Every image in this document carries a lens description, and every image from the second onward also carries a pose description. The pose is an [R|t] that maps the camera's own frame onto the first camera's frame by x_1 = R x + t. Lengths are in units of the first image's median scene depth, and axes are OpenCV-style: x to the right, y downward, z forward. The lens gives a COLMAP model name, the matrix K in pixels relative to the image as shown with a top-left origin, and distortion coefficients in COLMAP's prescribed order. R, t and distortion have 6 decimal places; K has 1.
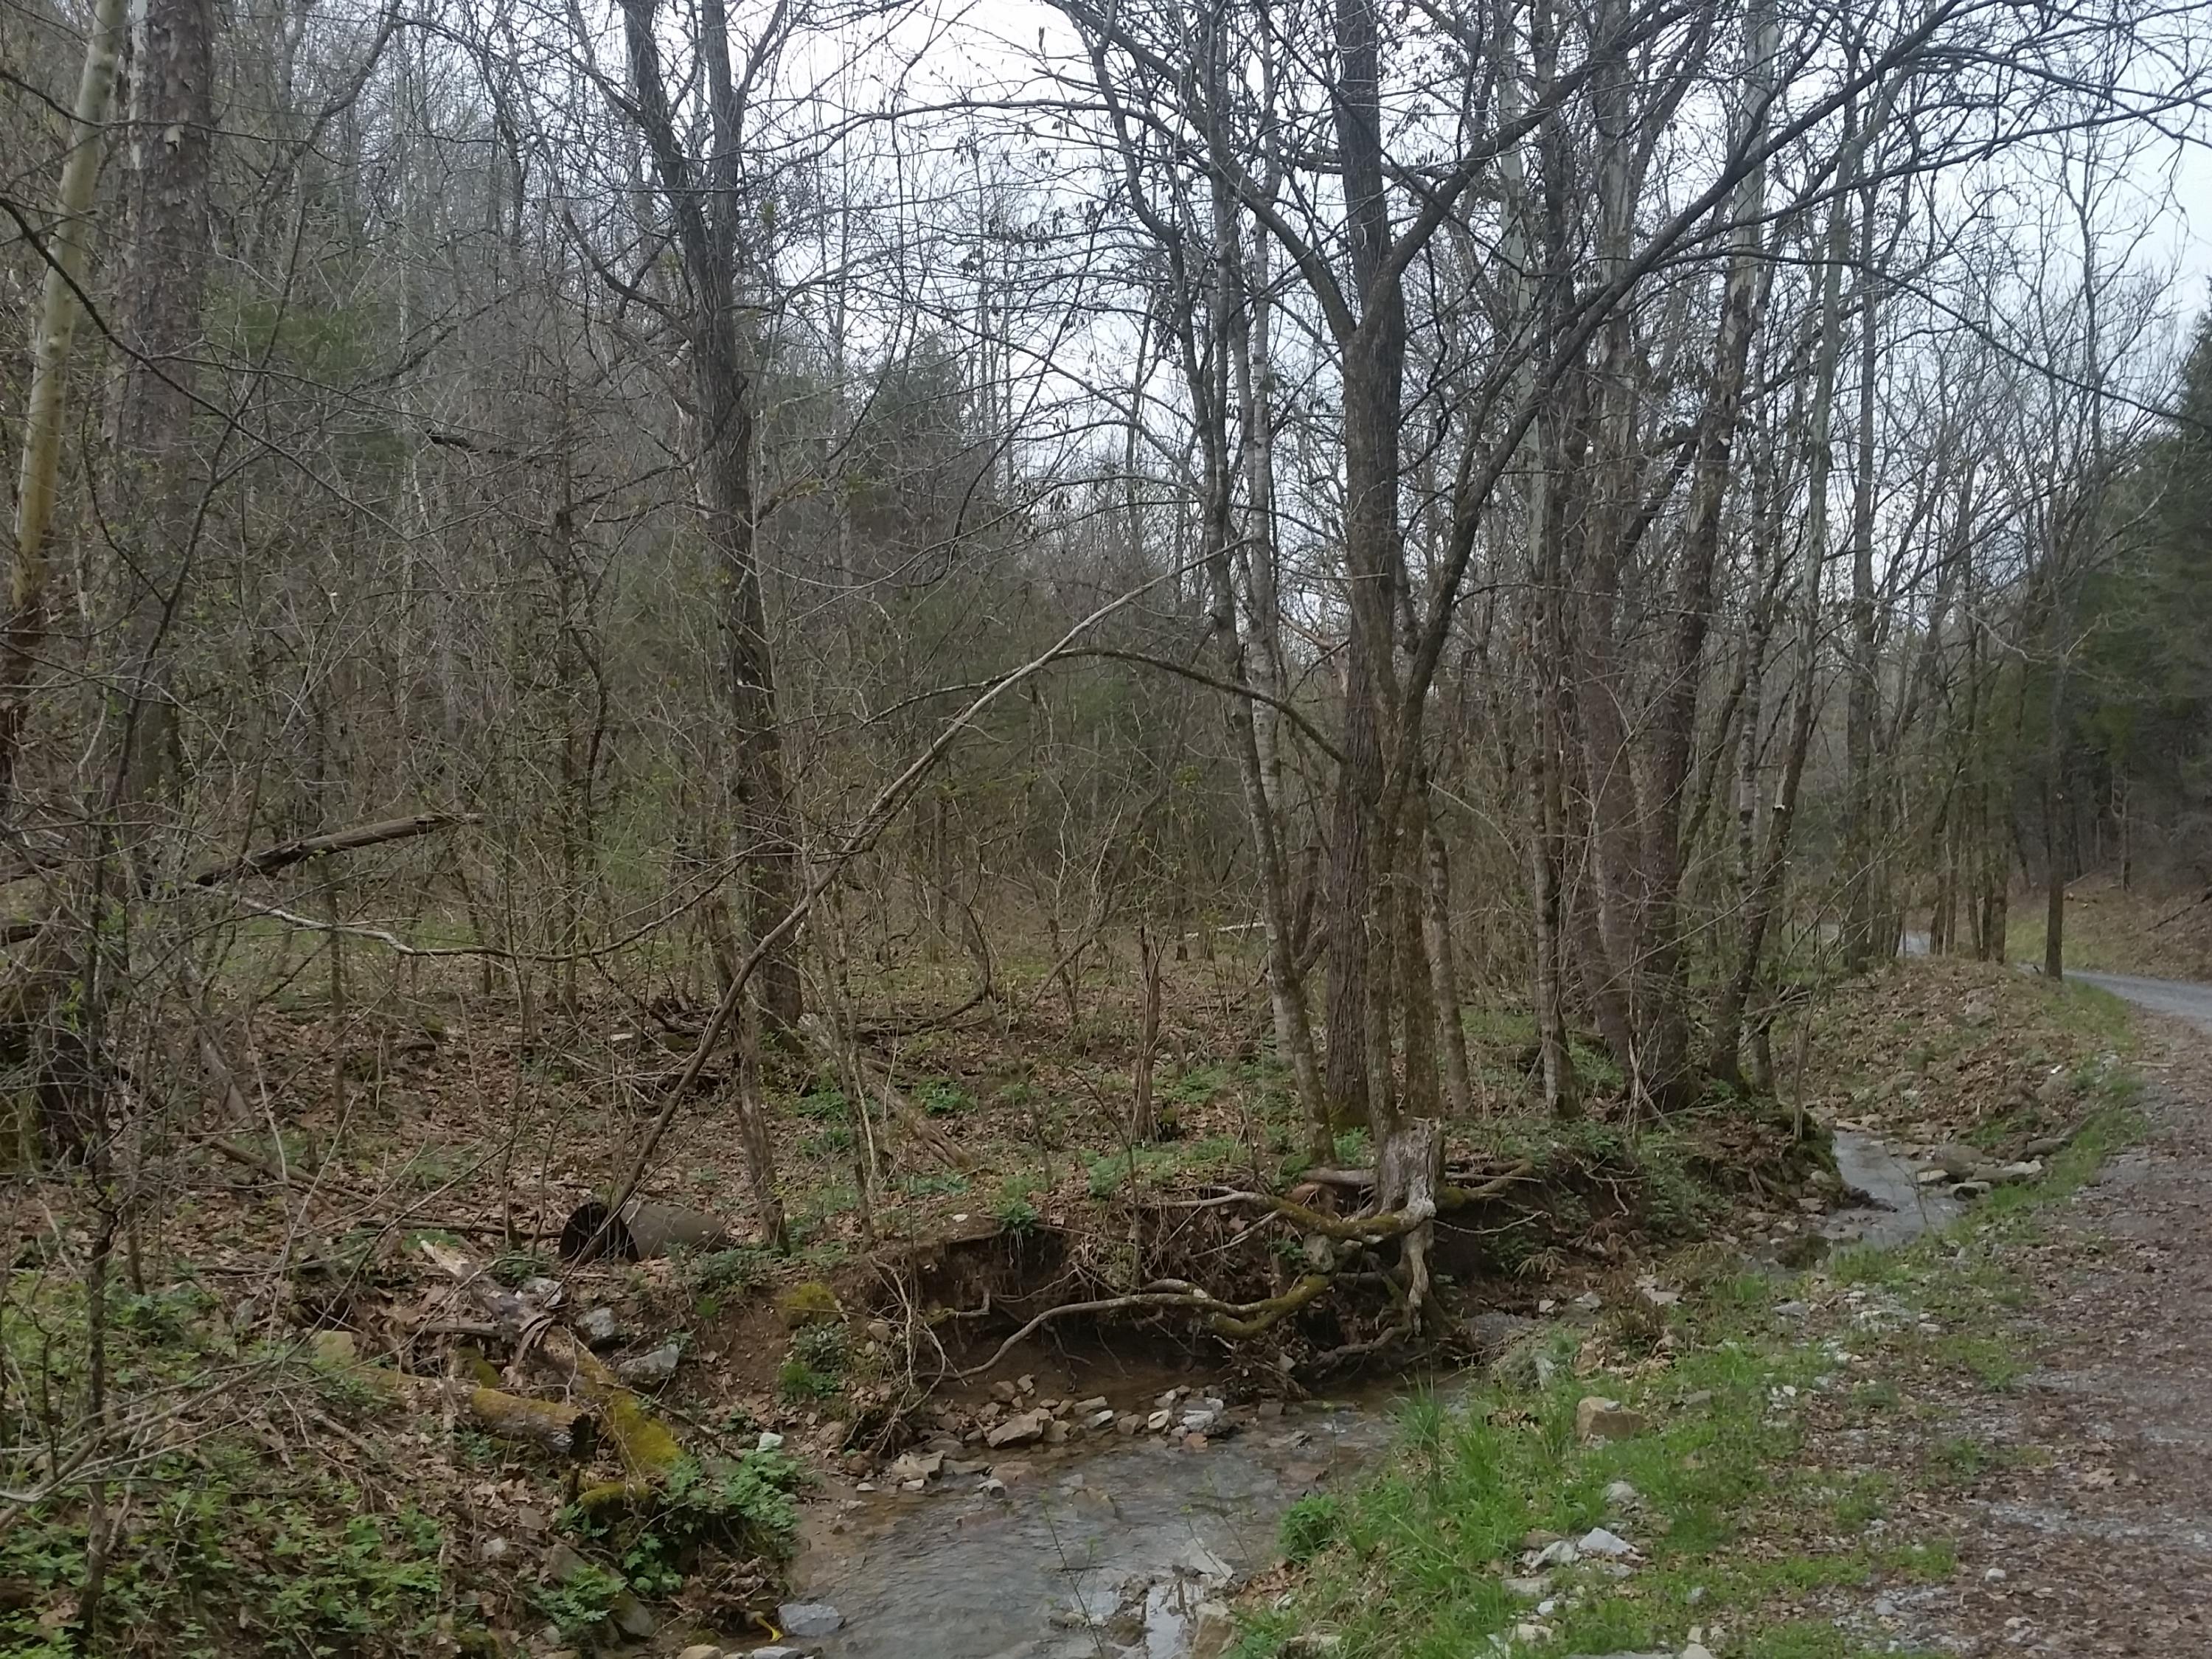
lens RADIAL K [[2348.0, 0, 1101.9], [0, 2348.0, 860.2], [0, 0, 1]] dist [0.210963, -0.479297]
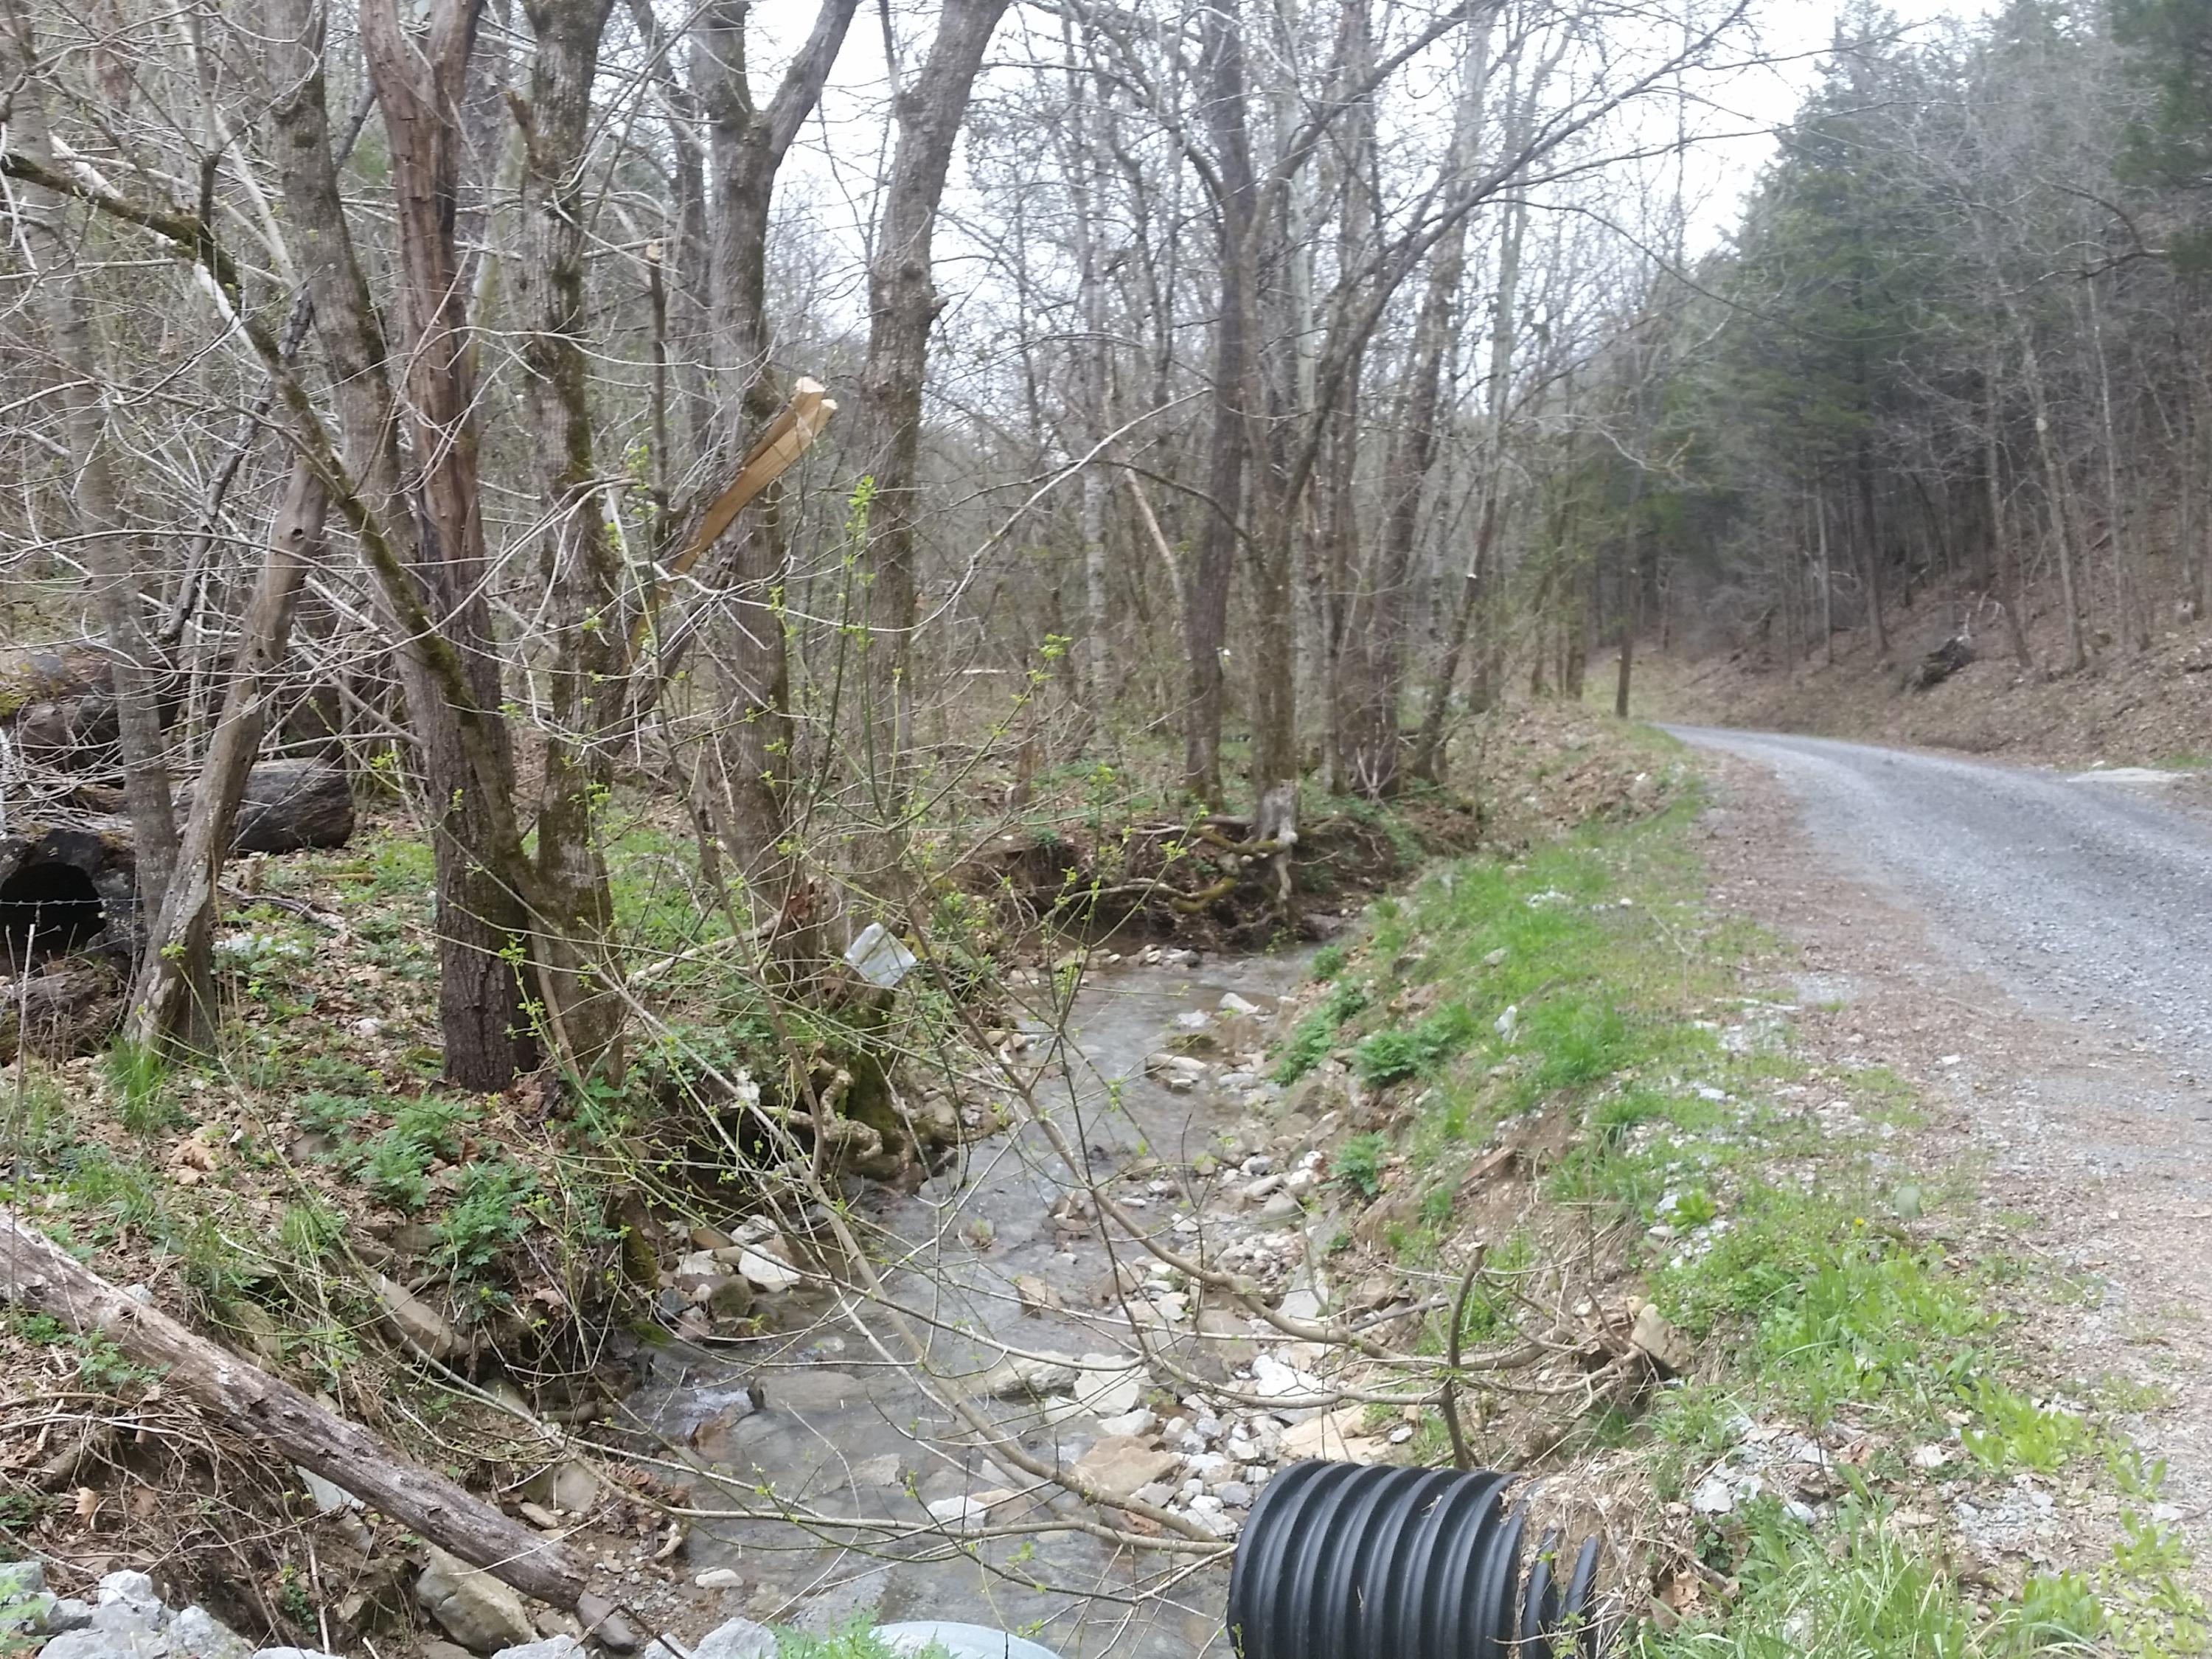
lens RADIAL K [[2337.7, 0, 1109.4], [0, 2337.7, 898.0], [0, 0, 1]] dist [0.100239, -0.028056]
pose [[0.983878, -0.004831, 0.178773, -0.237528], [-0.016255, 0.993081, 0.116300, 0.012266], [-0.178098, -0.117331, 0.976993, -0.435818]]
